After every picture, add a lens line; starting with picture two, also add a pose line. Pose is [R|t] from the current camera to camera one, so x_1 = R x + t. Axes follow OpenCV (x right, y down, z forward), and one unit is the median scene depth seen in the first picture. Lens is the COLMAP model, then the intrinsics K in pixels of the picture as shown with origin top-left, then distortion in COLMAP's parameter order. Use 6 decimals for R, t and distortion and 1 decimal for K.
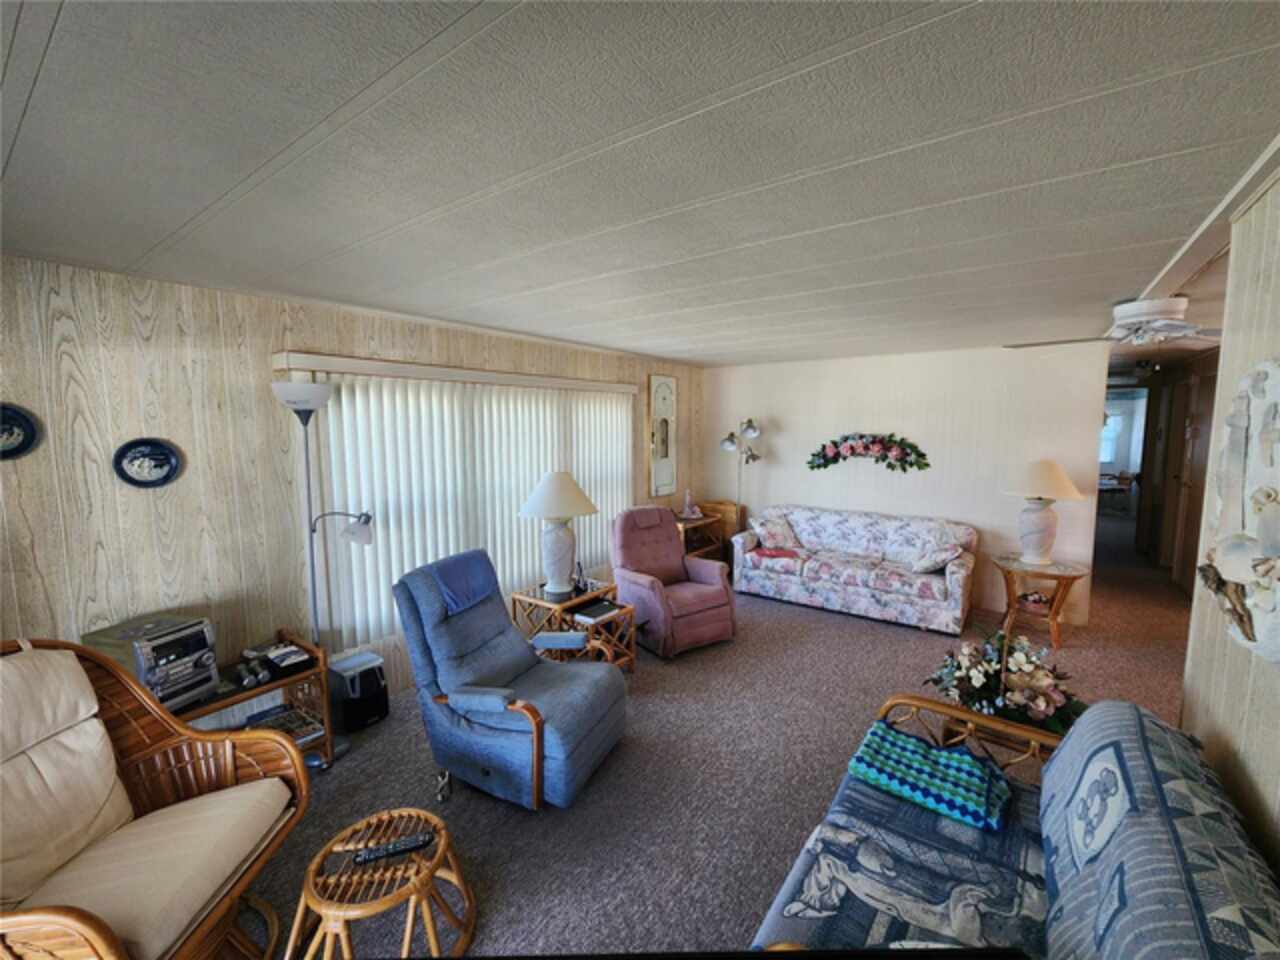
lens RADIAL K [[527.6, 0, 639.0], [0, 527.6, 480.9], [0, 0, 1]] dist [0.000882, 0.000906]
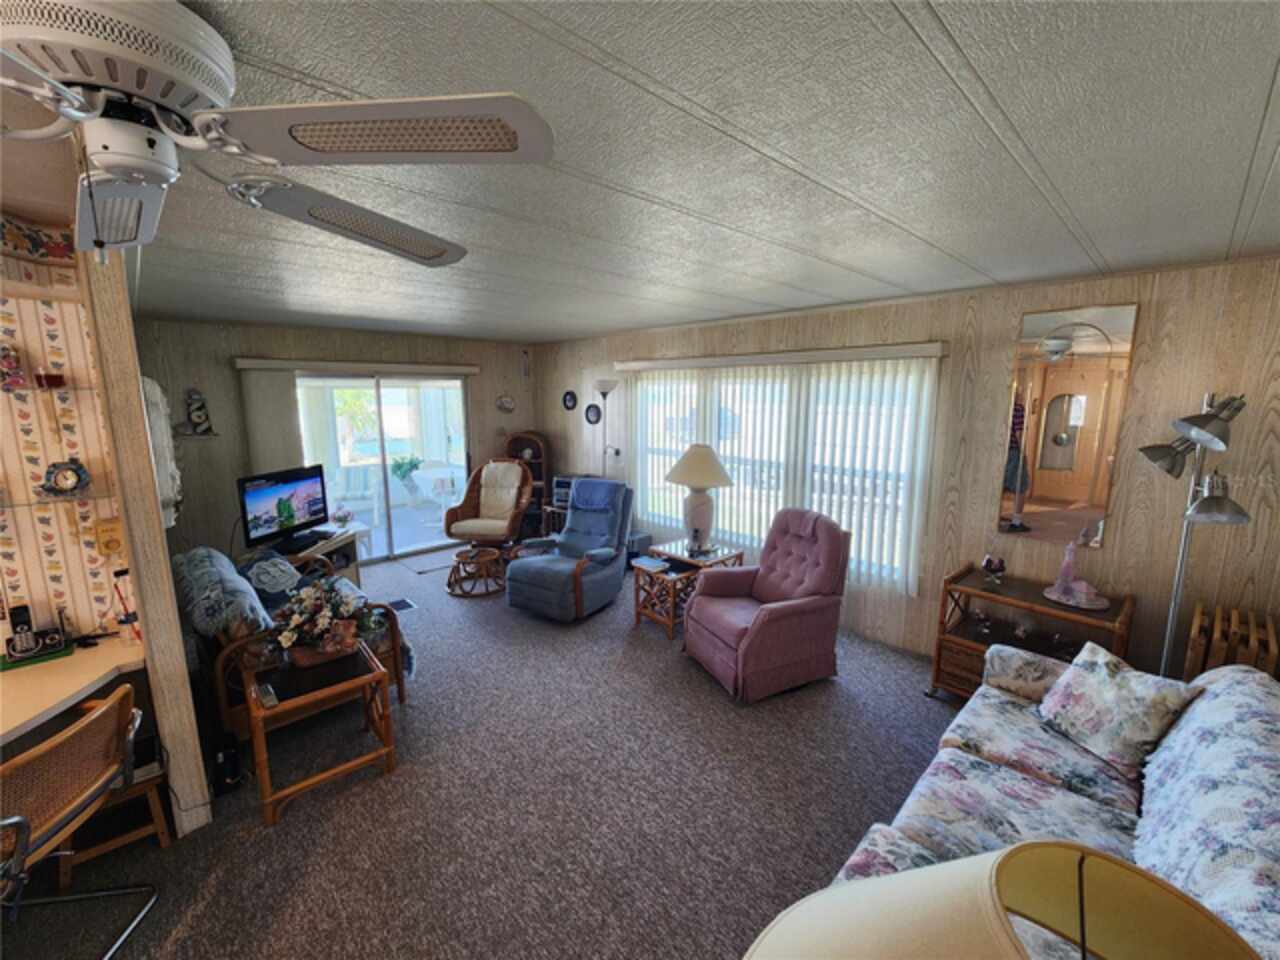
lens RADIAL K [[527.6, 0, 647.9], [0, 527.6, 478.8], [0, 0, 1]] dist [0.000882, 0.000906]
pose [[-0.170118, 0.157331, -0.972783, 1.292518], [-0.106890, 0.978401, 0.176933, -0.175335], [0.979609, 0.134080, -0.149627, 1.432033]]
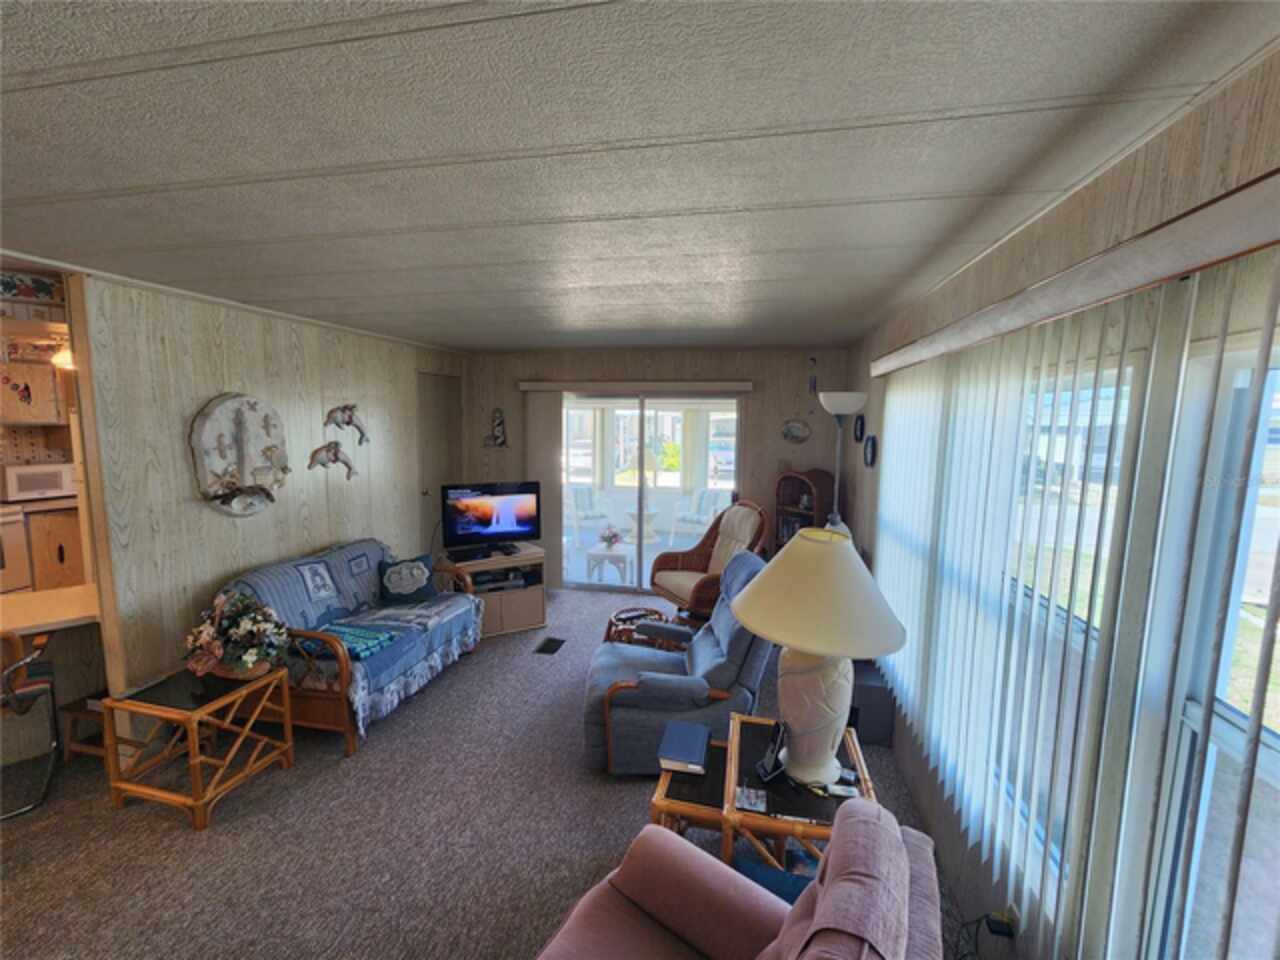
lens RADIAL K [[527.6, 0, 638.9], [0, 527.6, 479.4], [0, 0, 1]] dist [0.000882, 0.000906]
pose [[-0.911402, 0.031988, -0.410272, 0.253861], [-0.062133, 0.974848, 0.214033, -0.202831], [0.406800, 0.220562, -0.886491, 1.786298]]
